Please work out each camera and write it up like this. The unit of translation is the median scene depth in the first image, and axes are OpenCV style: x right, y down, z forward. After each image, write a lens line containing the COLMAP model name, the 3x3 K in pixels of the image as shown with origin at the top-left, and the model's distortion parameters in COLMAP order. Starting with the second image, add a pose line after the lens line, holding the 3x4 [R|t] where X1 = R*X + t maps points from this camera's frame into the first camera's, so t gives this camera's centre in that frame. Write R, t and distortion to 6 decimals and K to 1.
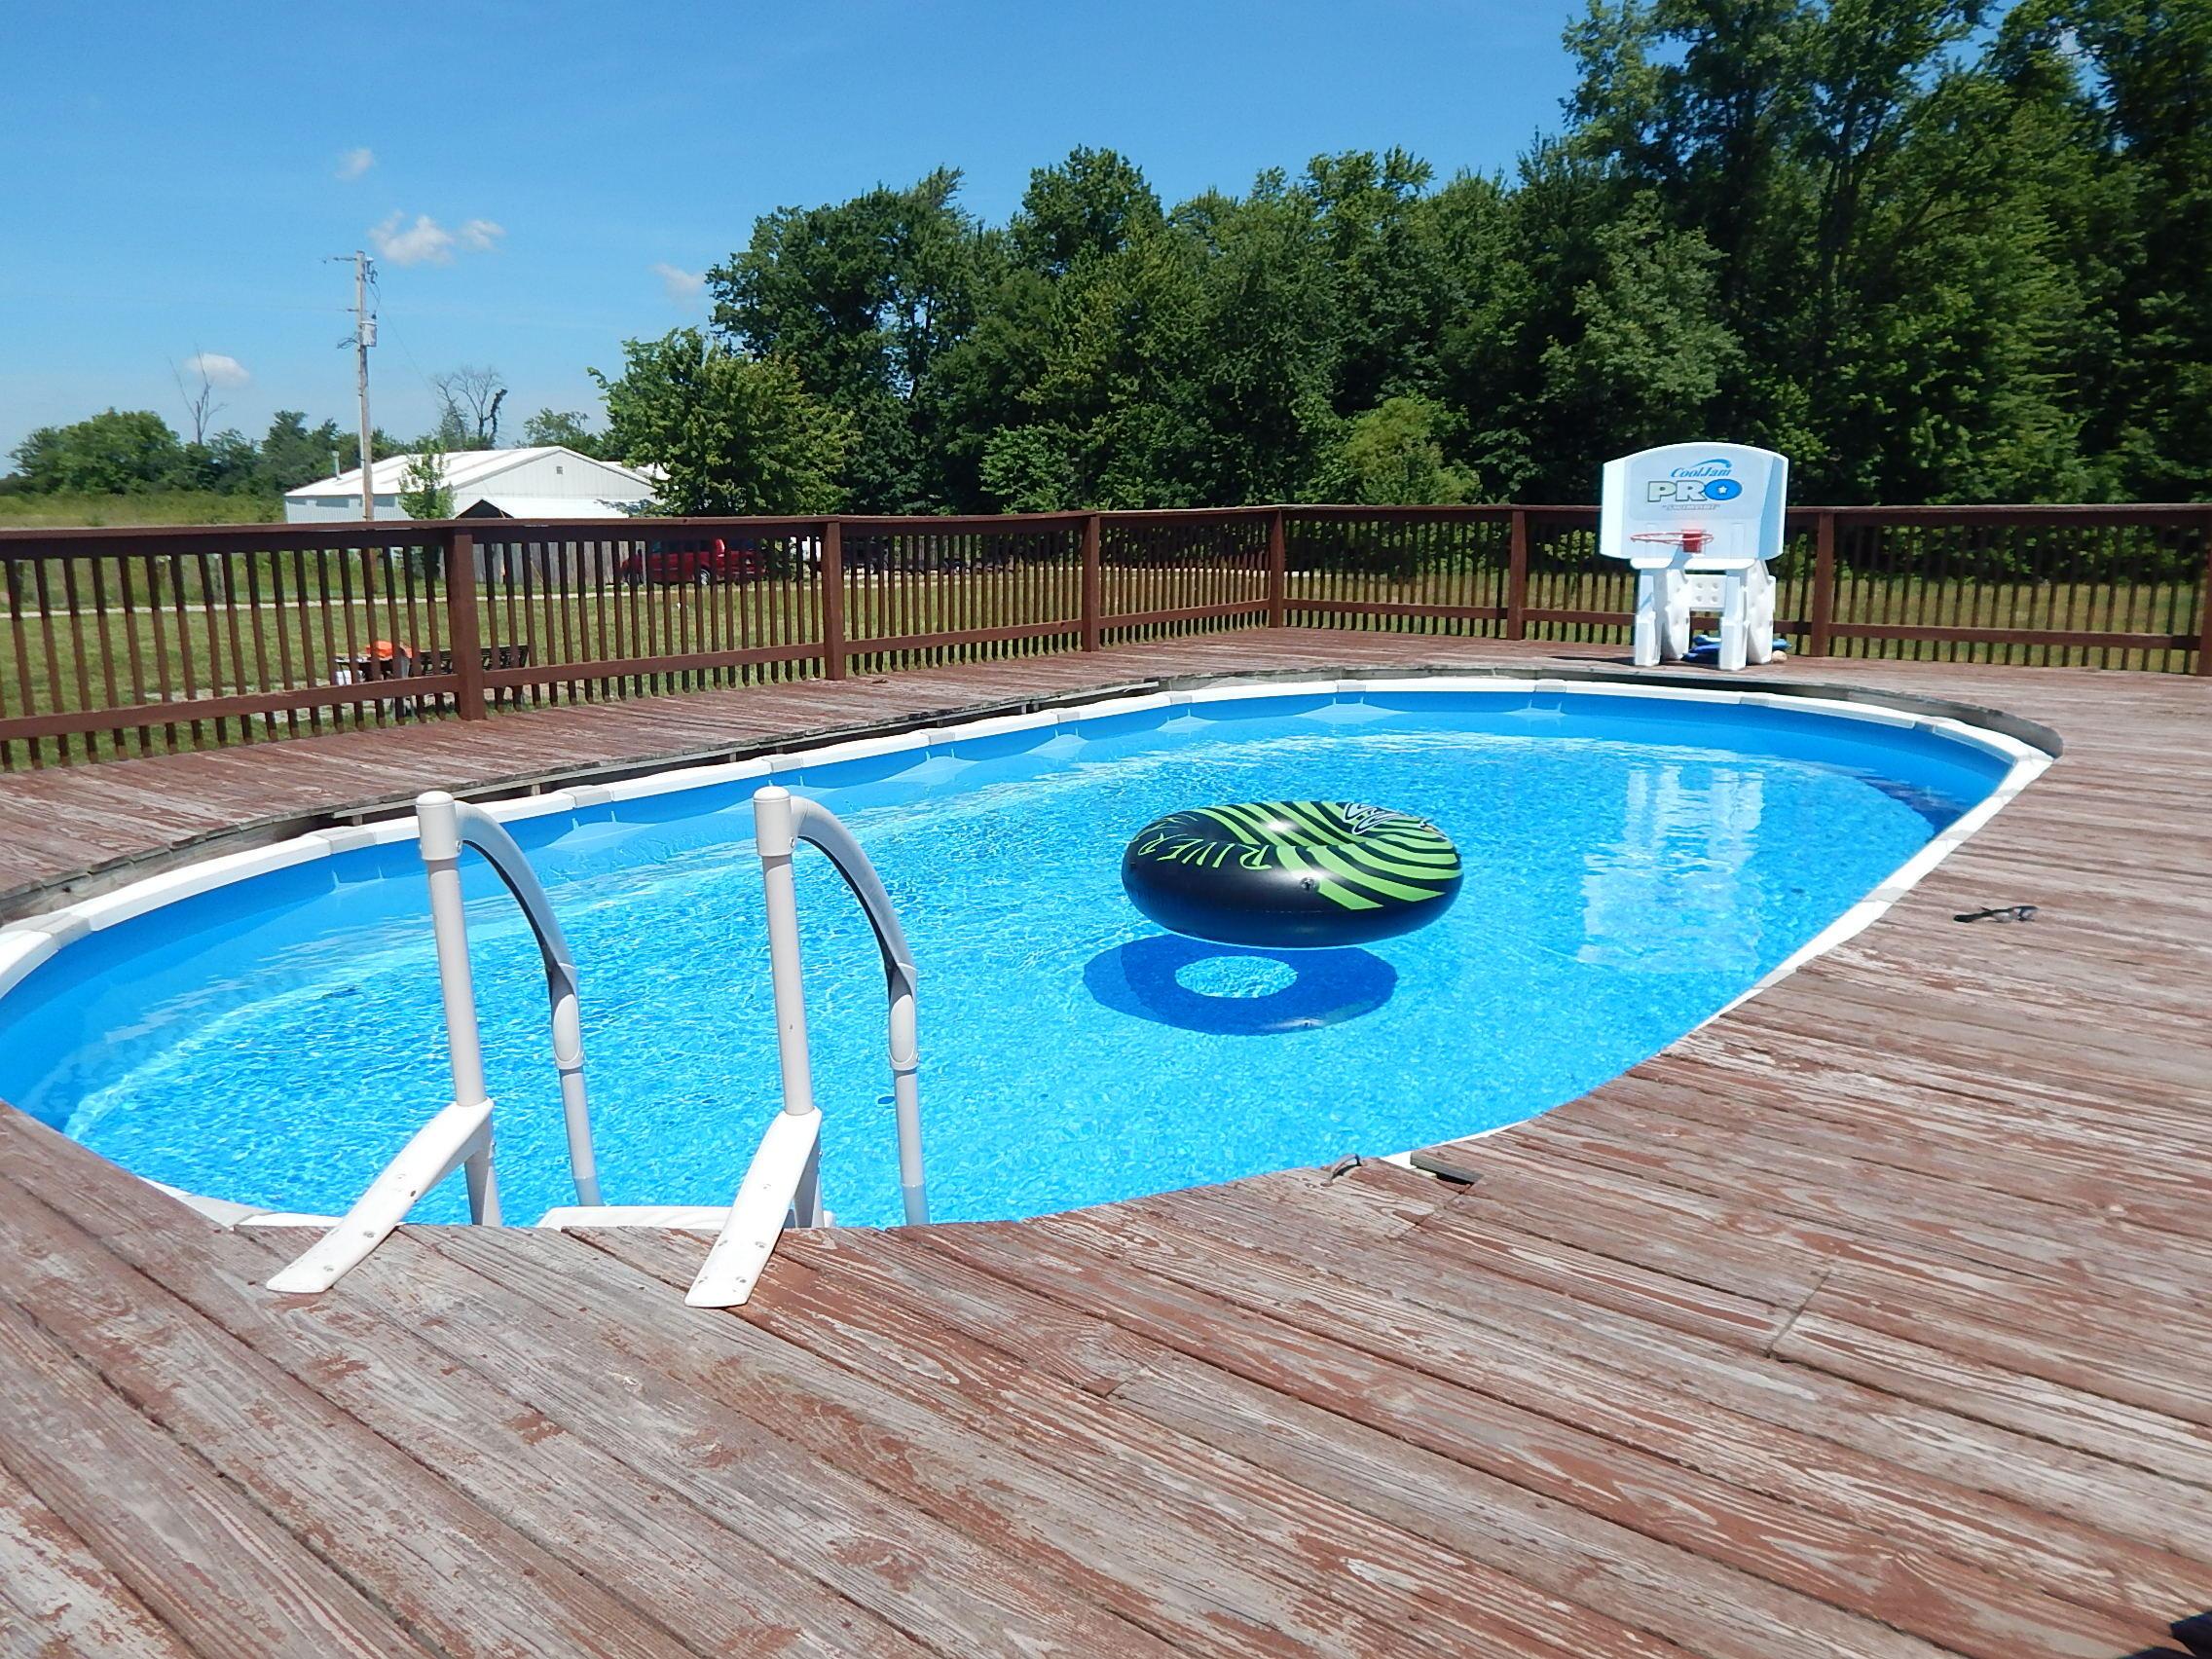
lens RADIAL K [[1624.1, 0, 1106.0], [0, 1624.1, 829.5], [0, 0, 1]] dist [0.007065, -0.002109]
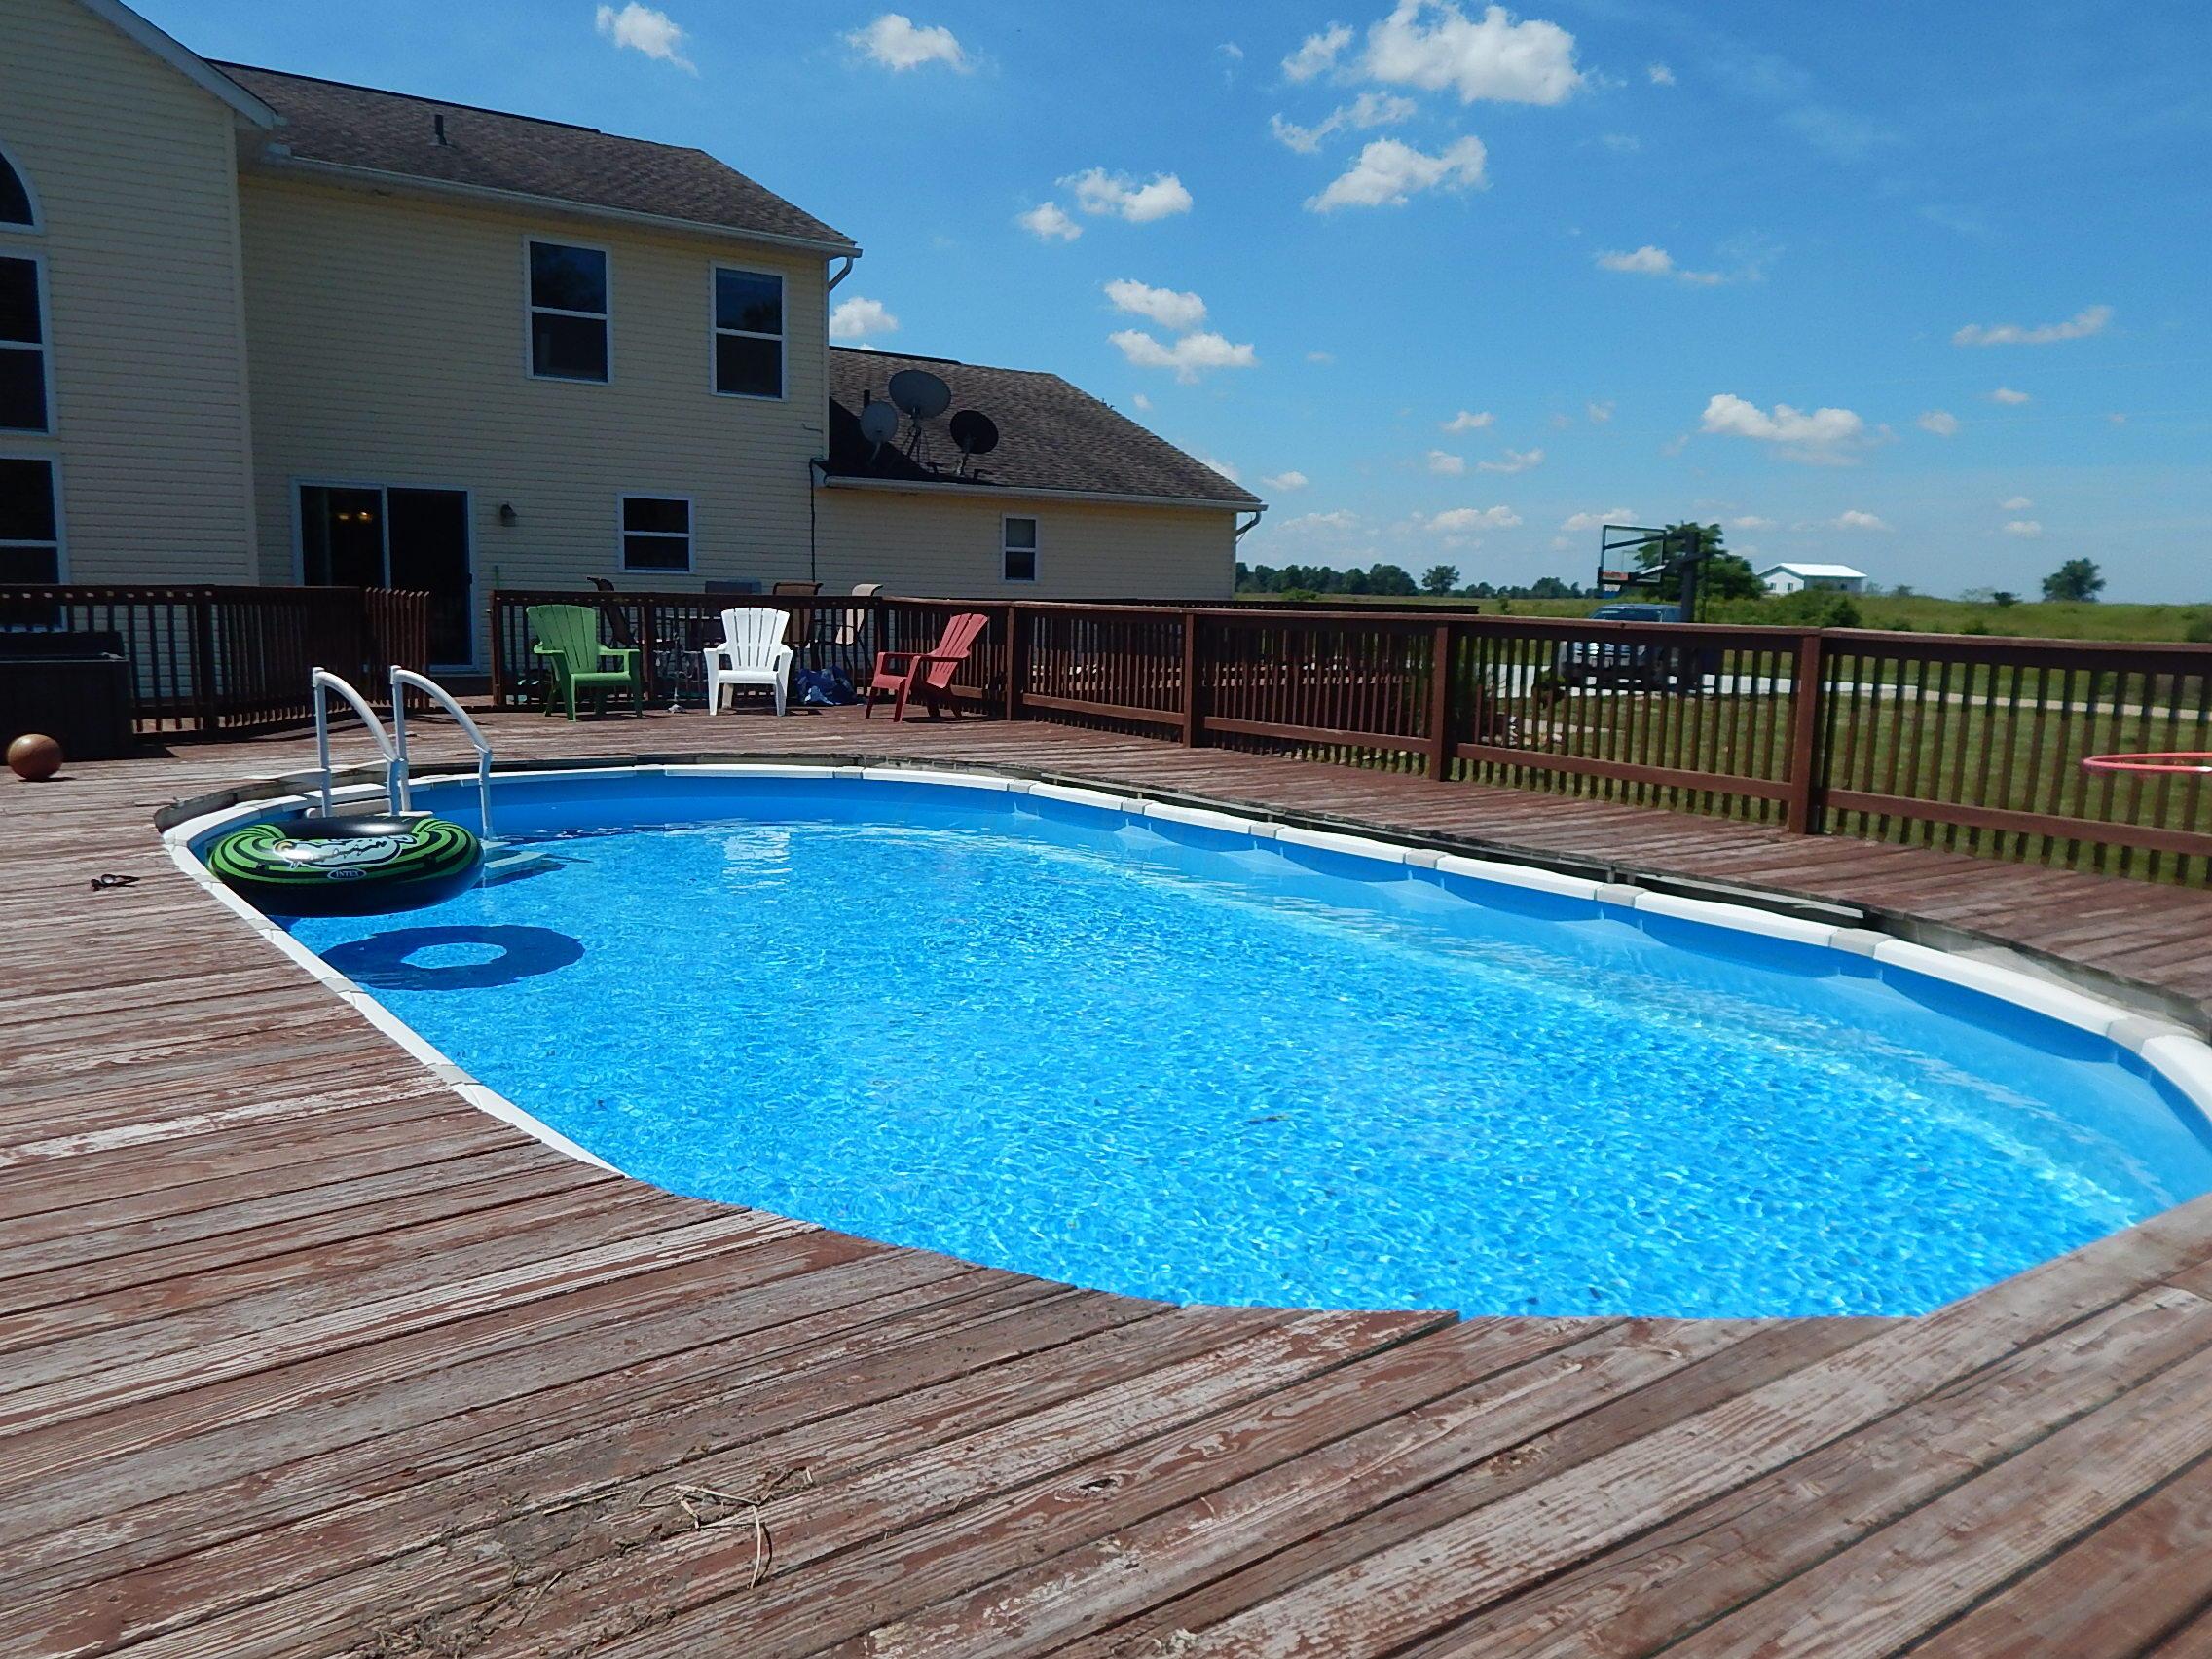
lens RADIAL K [[1624.1, 0, 1106.0], [0, 1624.1, 829.5], [0, 0, 1]] dist [0.007065, -0.002109]
pose [[-0.273951, 0.138224, -0.951759, 0.743356], [-0.206138, 0.958180, 0.198491, -0.201201], [0.939392, 0.250571, -0.234001, 0.978174]]
